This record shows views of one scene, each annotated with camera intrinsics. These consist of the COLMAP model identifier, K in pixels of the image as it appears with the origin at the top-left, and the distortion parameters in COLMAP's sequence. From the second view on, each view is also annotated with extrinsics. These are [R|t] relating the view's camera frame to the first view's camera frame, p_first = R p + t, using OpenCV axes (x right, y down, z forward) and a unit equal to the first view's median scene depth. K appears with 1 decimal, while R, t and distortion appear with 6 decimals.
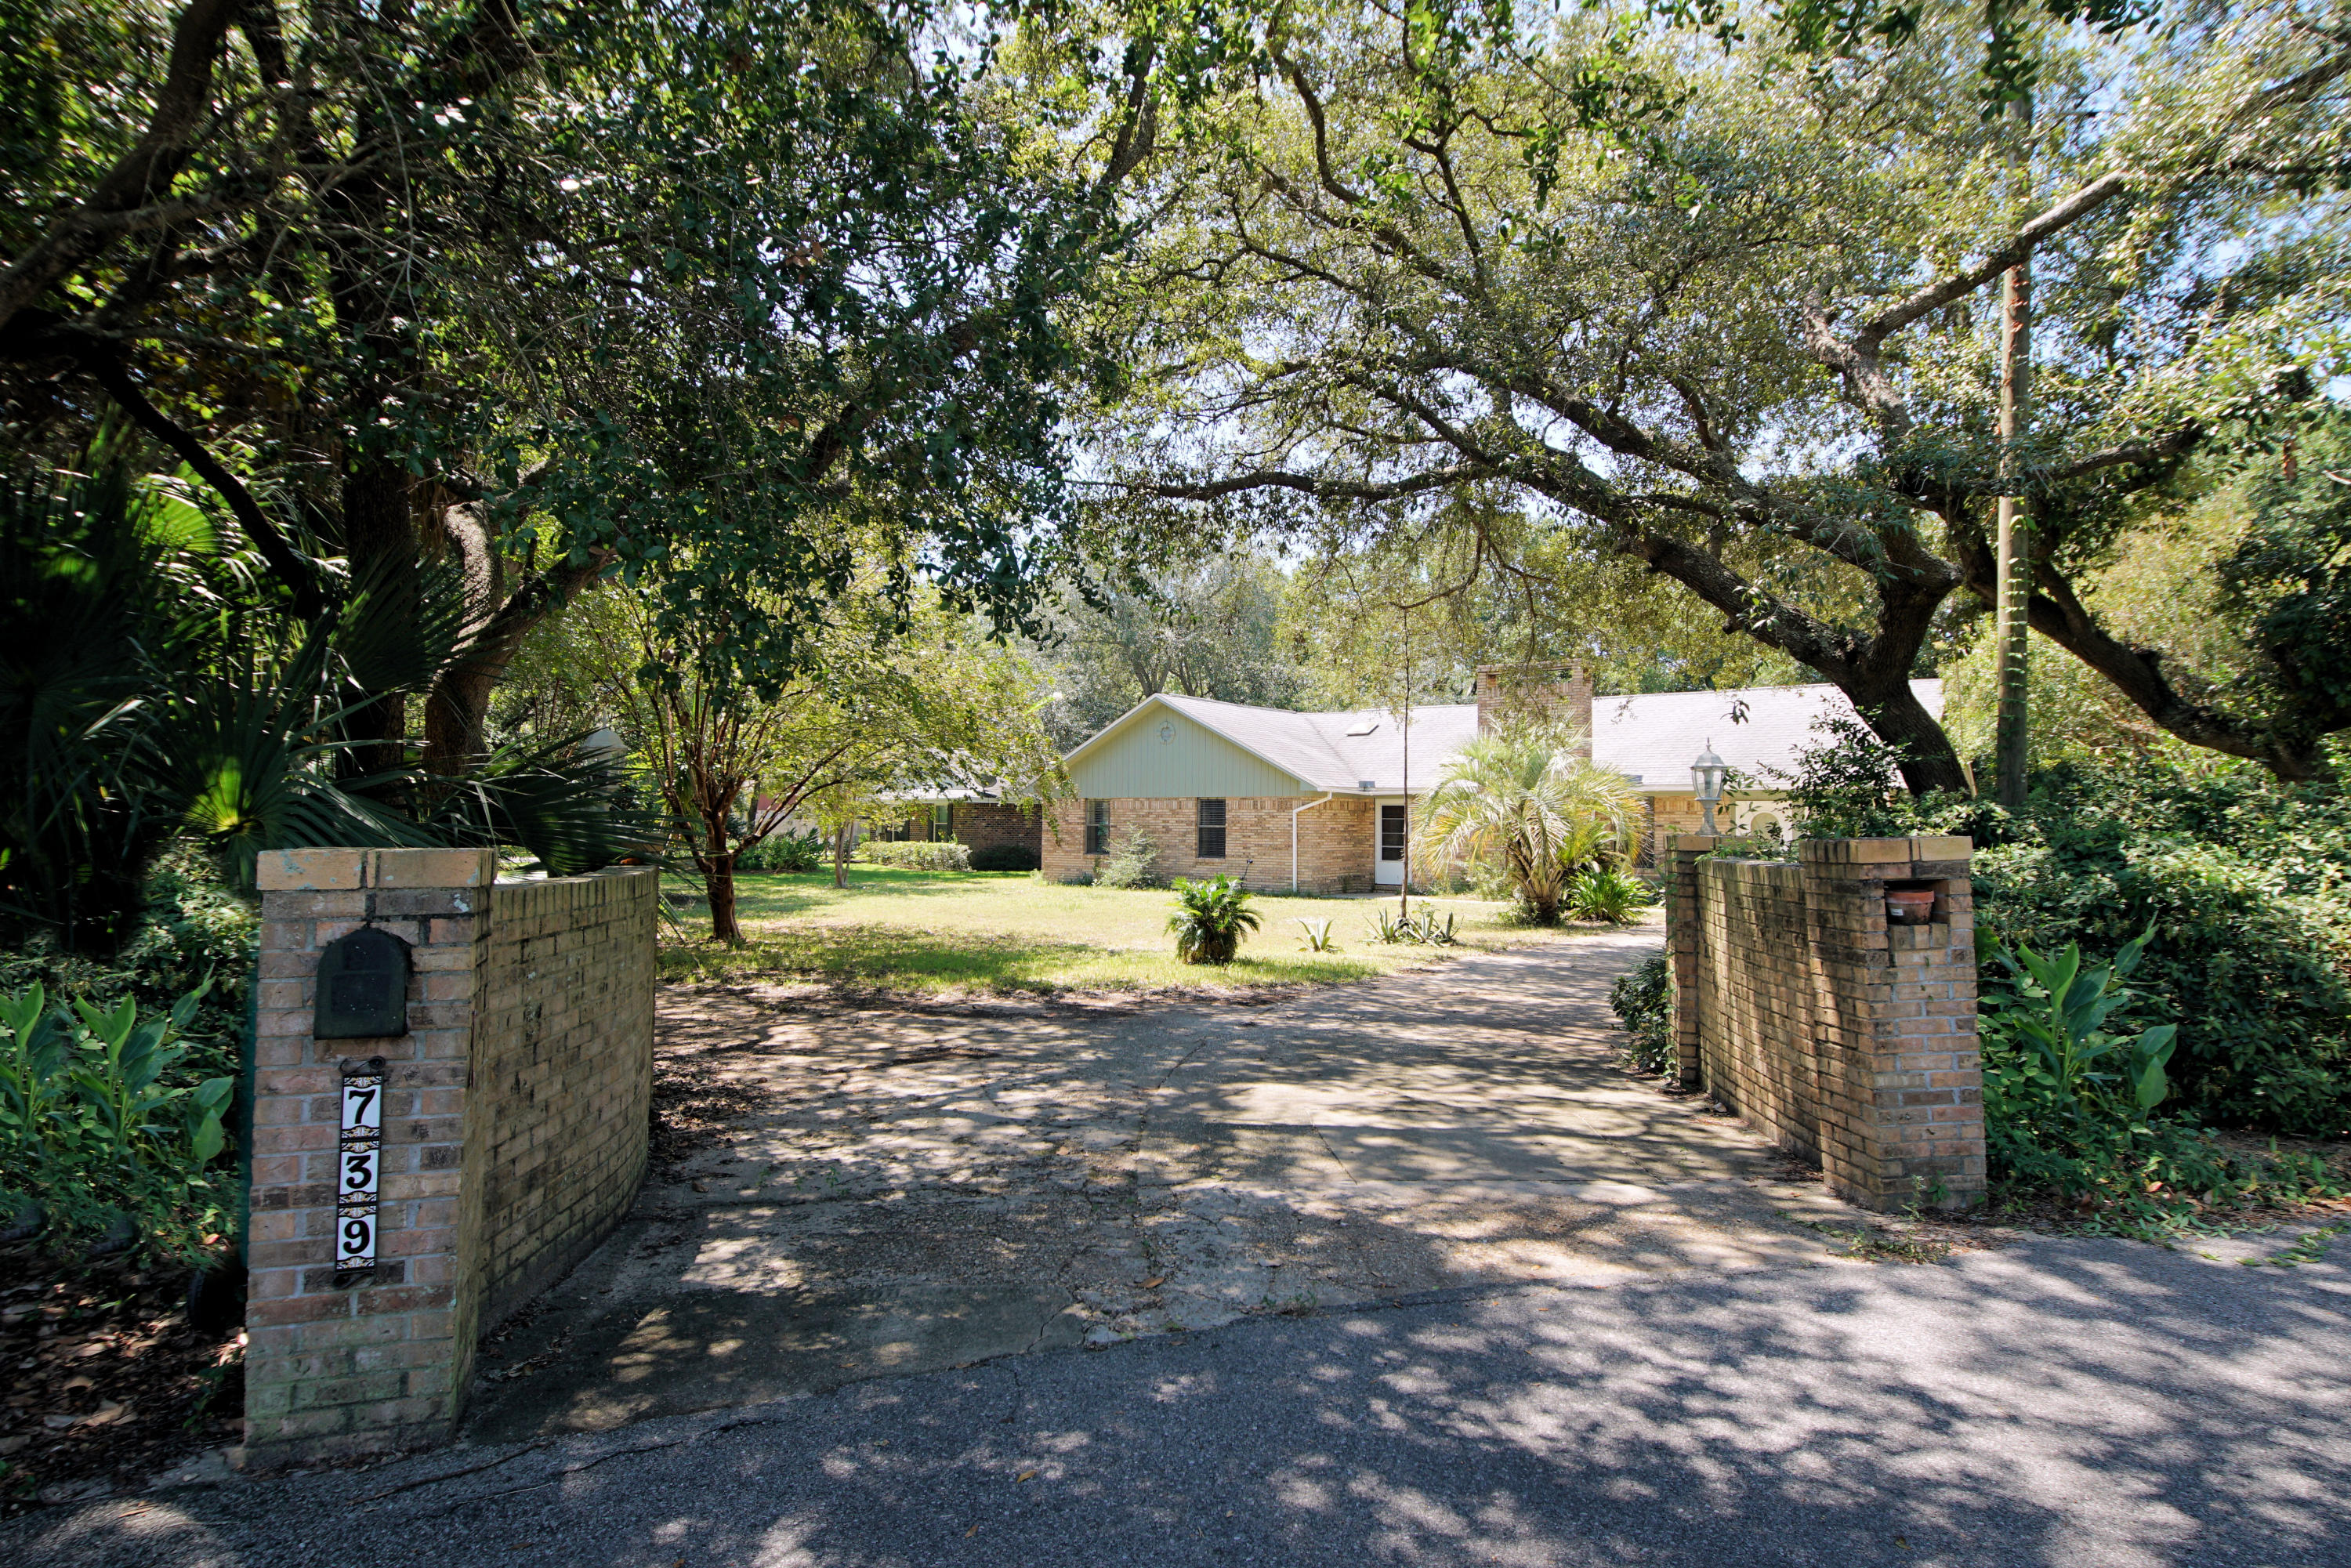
lens RADIAL K [[1288.6, 0, 1175.5], [0, 1288.6, 784.0], [0, 0, 1]] dist [0.000248, 0.000449]
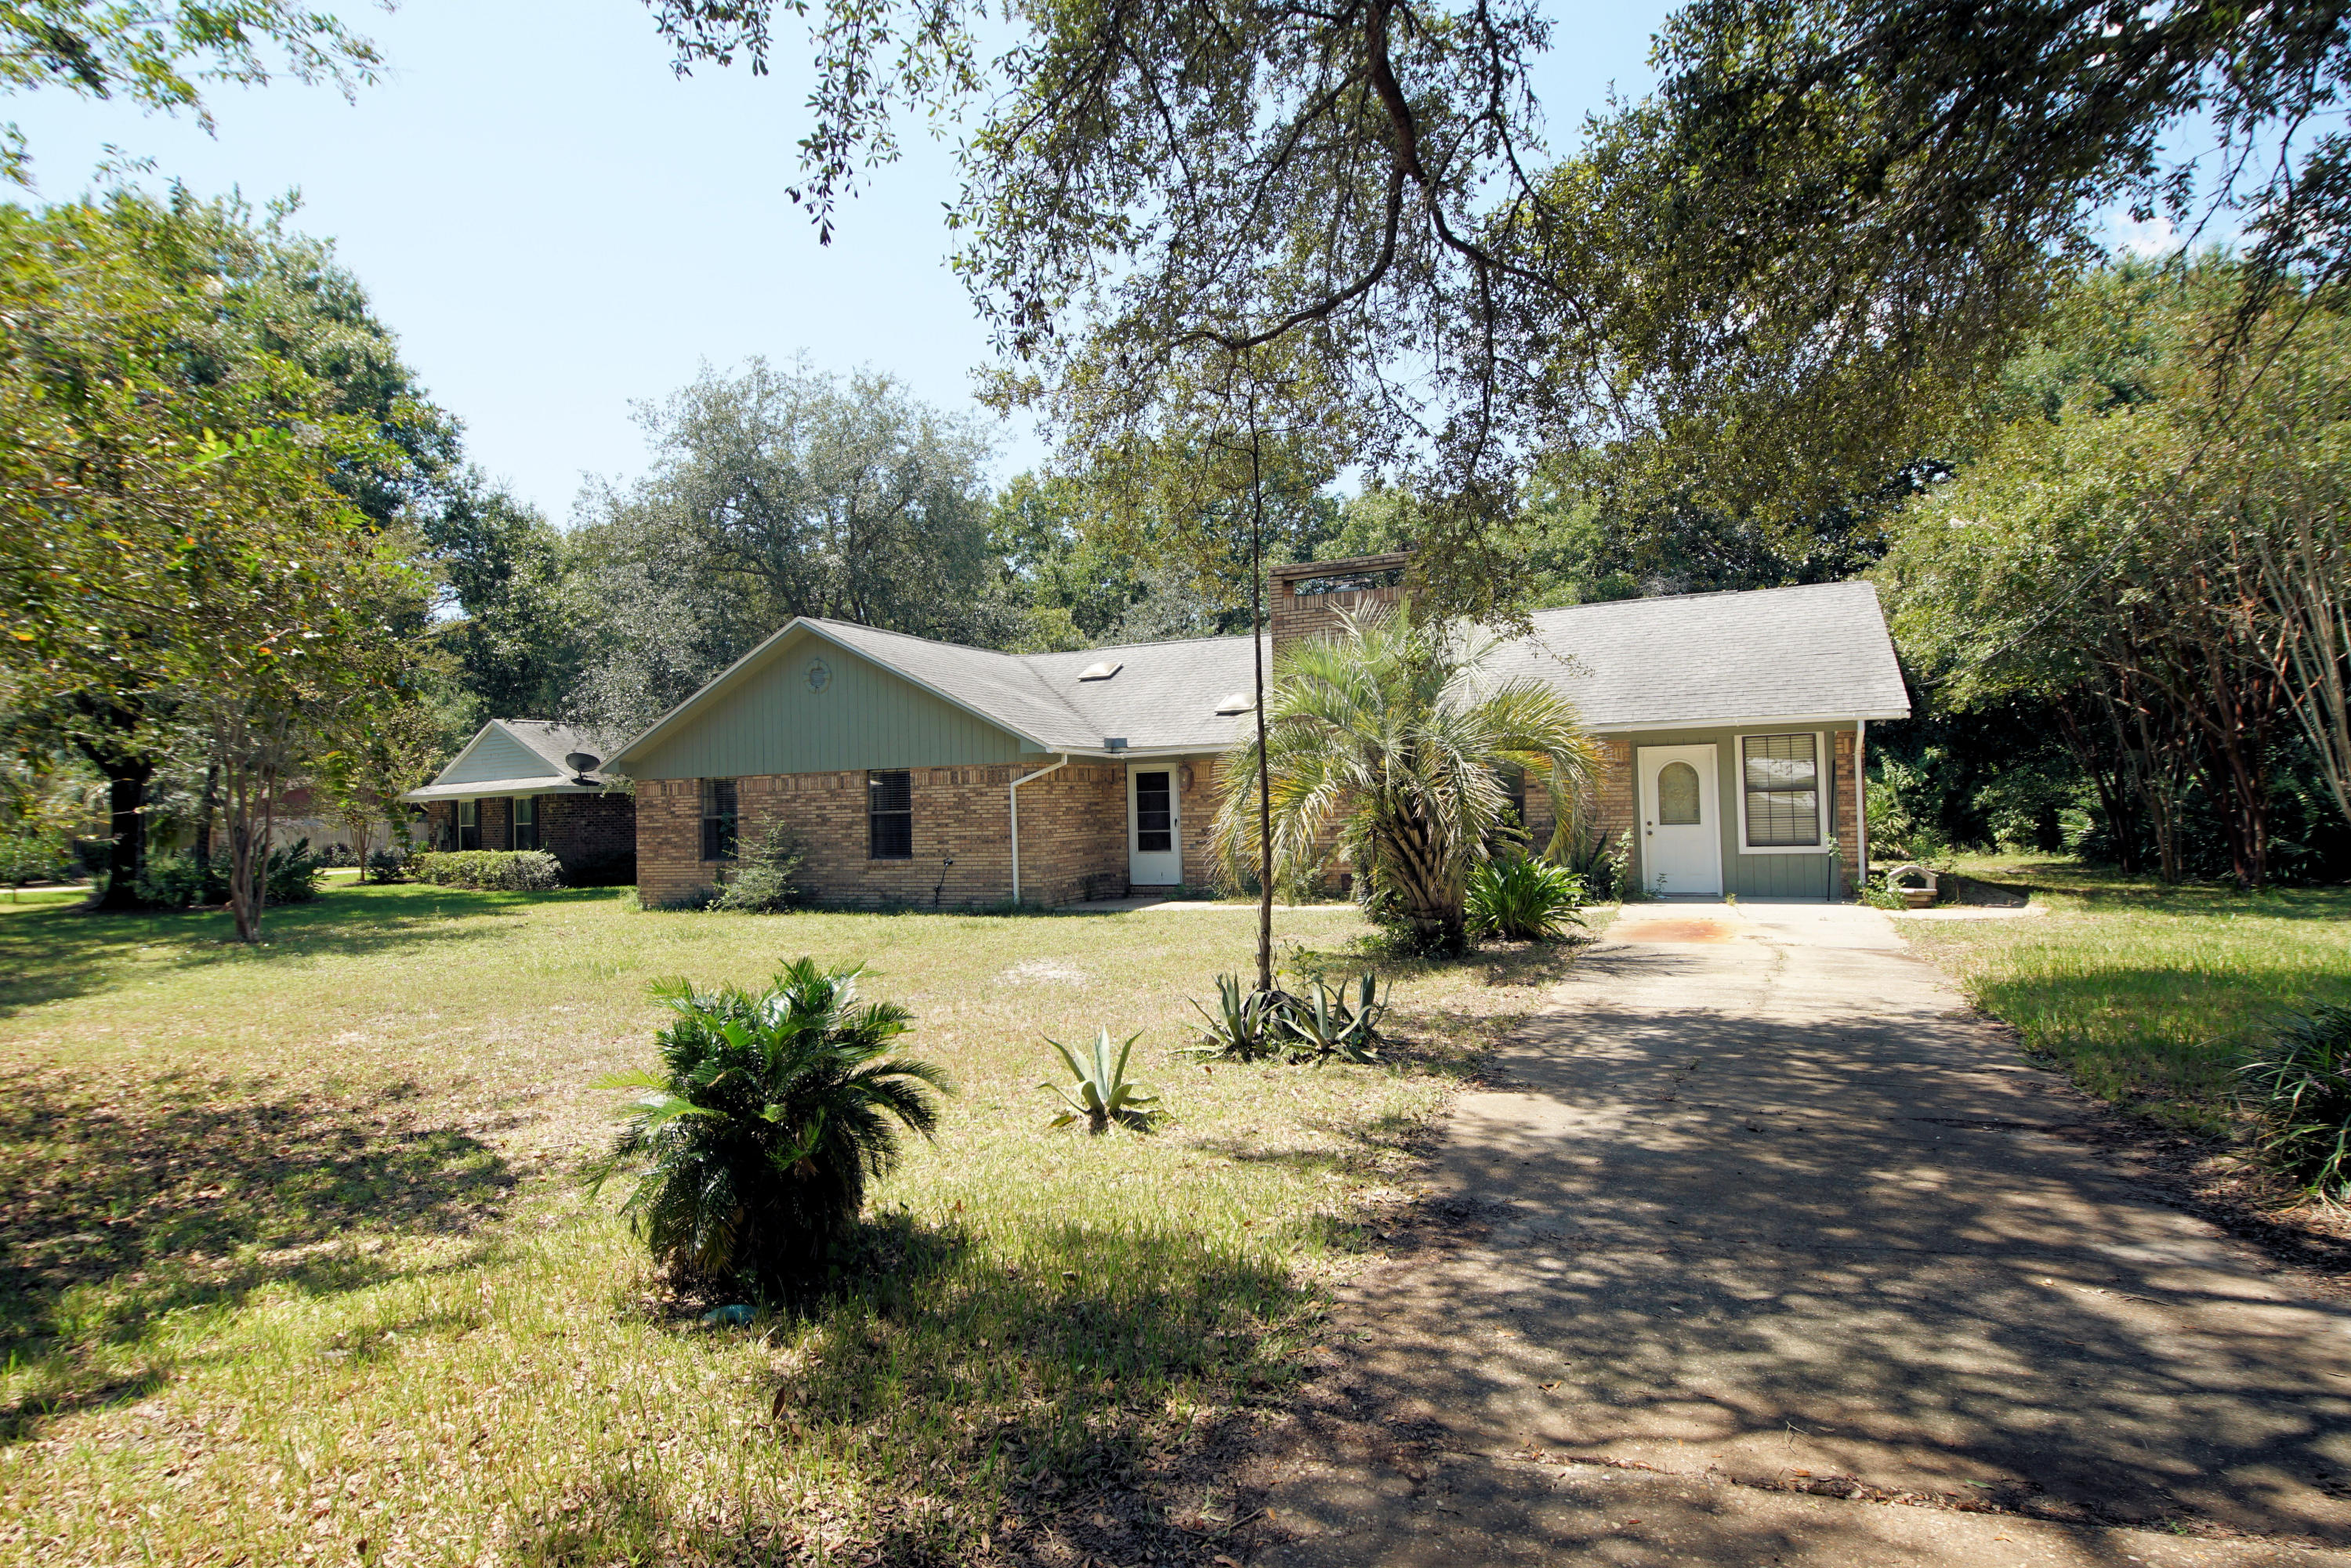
lens RADIAL K [[1288.6, 0, 1175.5], [0, 1288.6, 784.0], [0, 0, 1]] dist [0.000248, 0.000449]
pose [[0.974561, -0.034659, 0.221428, 0.025227], [0.031750, 0.999357, 0.016685, 0.011444], [-0.221864, -0.009230, 0.975034, 0.309120]]
